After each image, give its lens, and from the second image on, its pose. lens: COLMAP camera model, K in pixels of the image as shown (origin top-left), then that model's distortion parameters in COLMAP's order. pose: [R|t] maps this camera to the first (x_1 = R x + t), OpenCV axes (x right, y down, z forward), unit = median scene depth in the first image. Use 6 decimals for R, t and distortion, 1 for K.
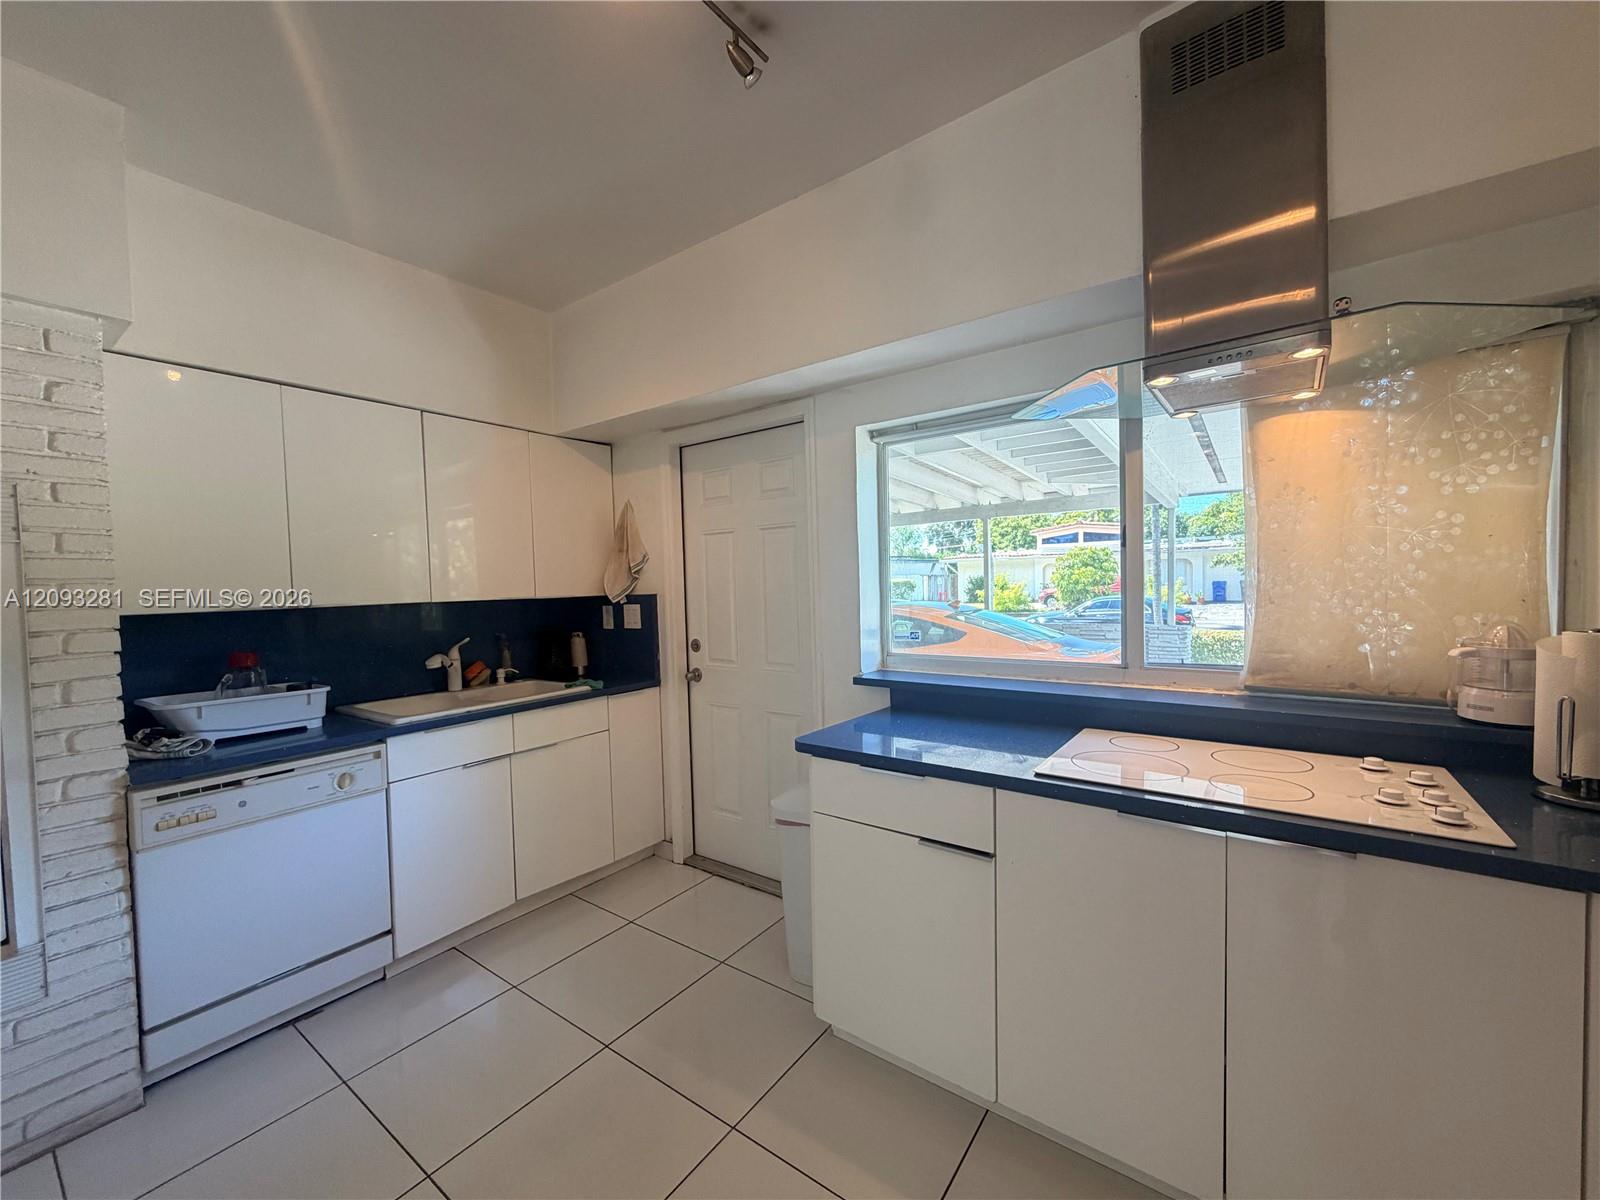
lens RADIAL K [[639.2, 0, 798.9], [0, 639.2, 603.2], [0, 0, 1]] dist [0.000418, 0.000590]
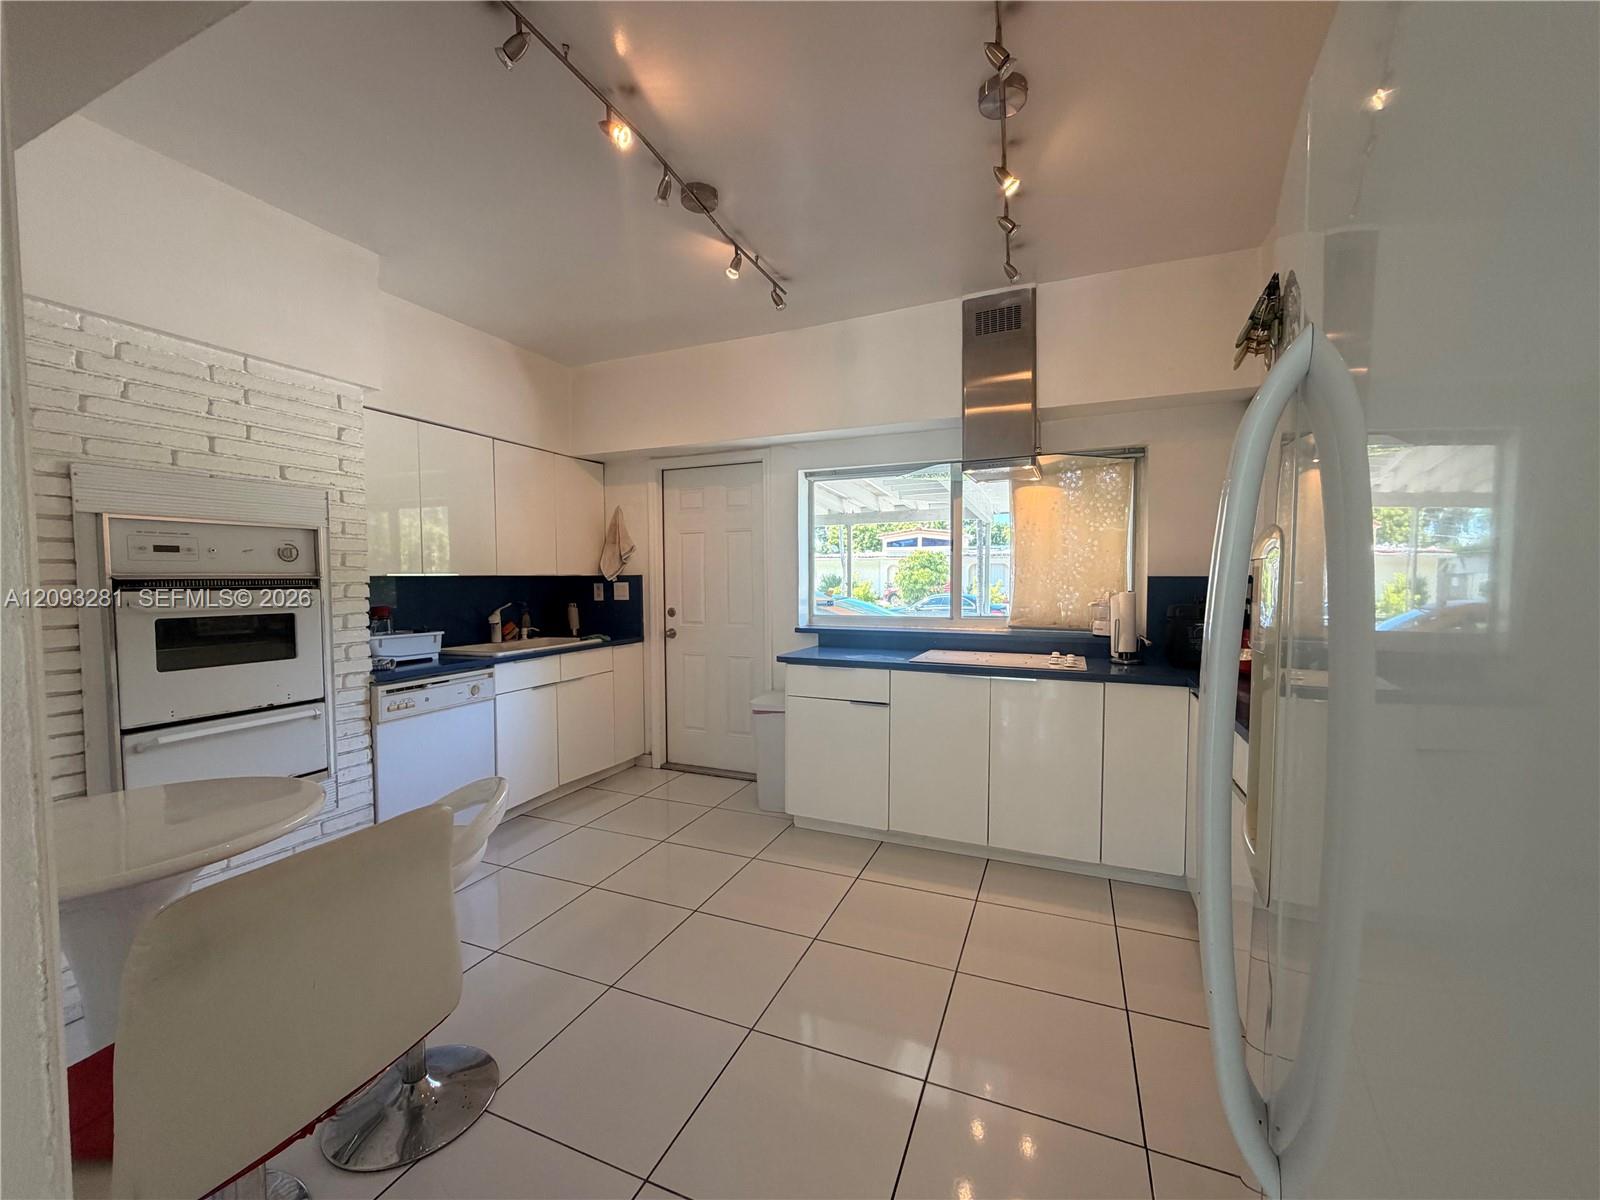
lens RADIAL K [[639.2, 0, 796.7], [0, 639.2, 602.7], [0, 0, 1]] dist [0.000418, 0.000590]
pose [[0.973929, 0.012852, 0.226487, -0.293105], [-0.013667, 0.999905, 0.002030, 0.053567], [-0.226440, -0.005072, 0.974012, -0.592540]]
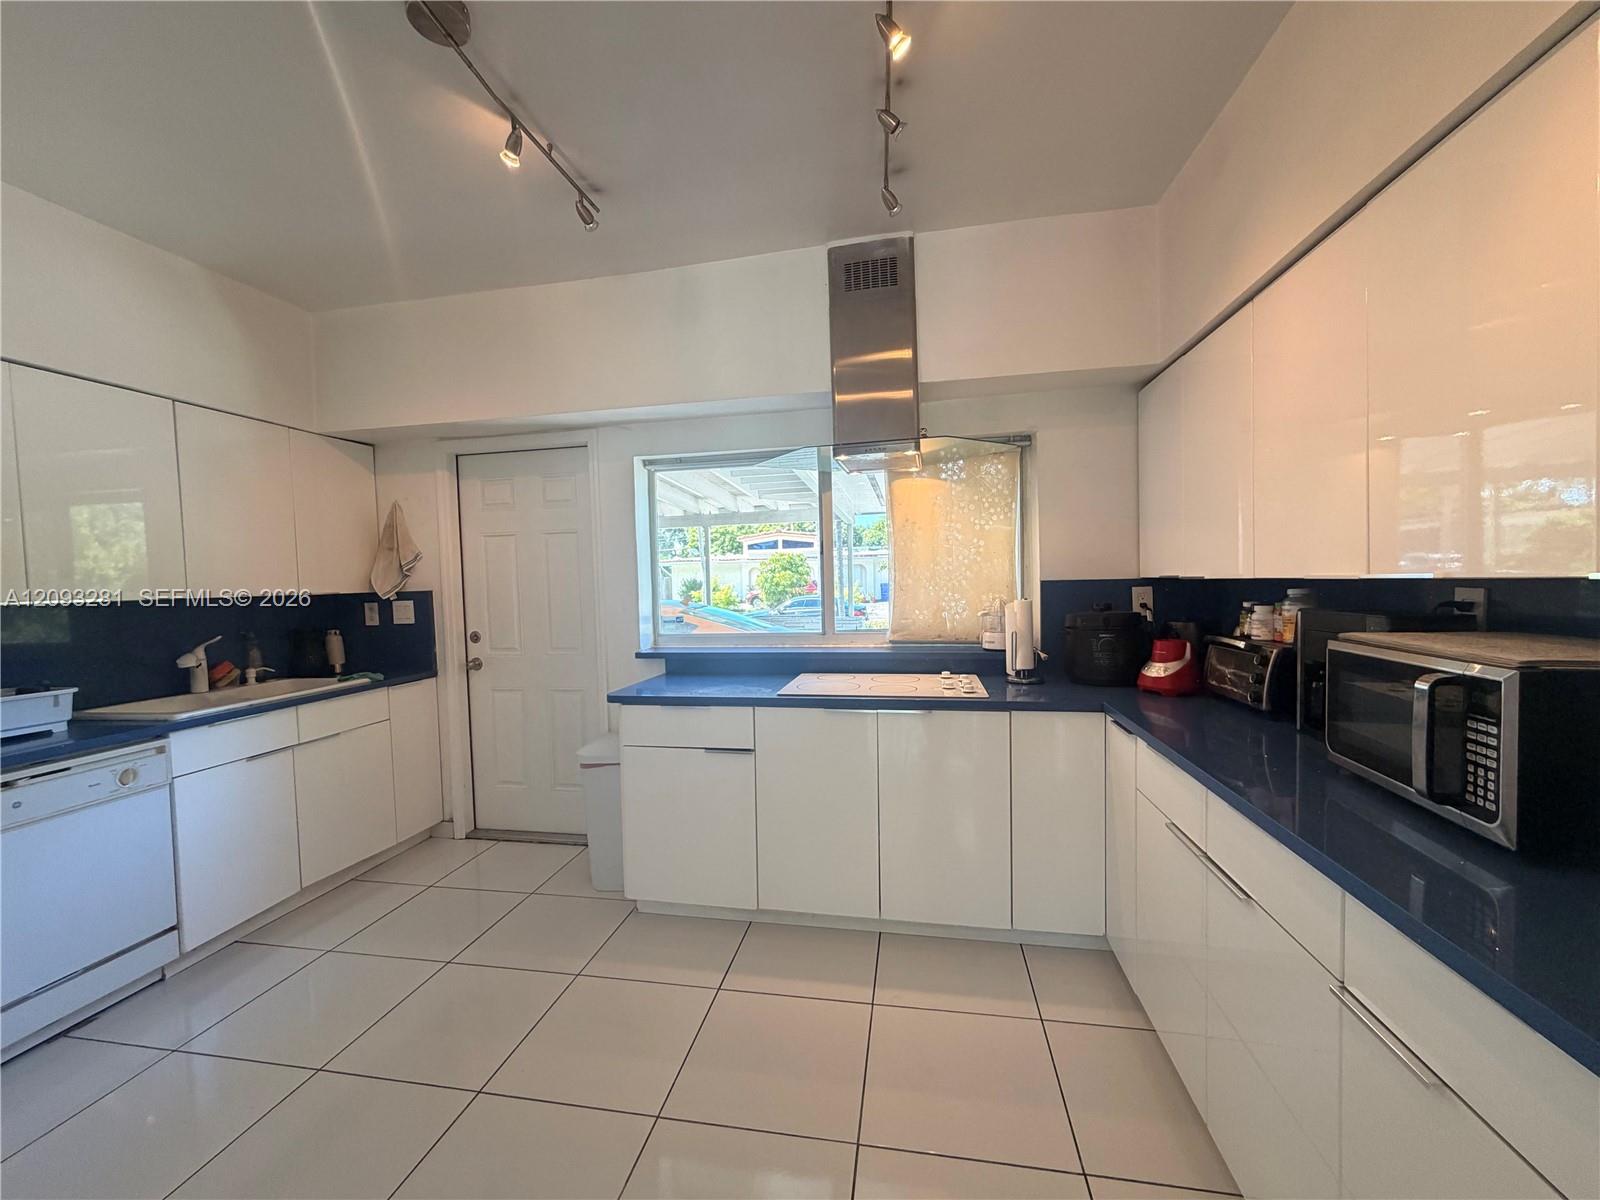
lens RADIAL K [[639.2, 0, 797.8], [0, 639.2, 602.6], [0, 0, 1]] dist [0.000418, 0.000590]
pose [[0.903083, -0.014335, 0.429227, -0.181197], [0.016852, 0.999856, -0.002063, 0.025727], [-0.429135, 0.009096, 0.903194, -0.316739]]
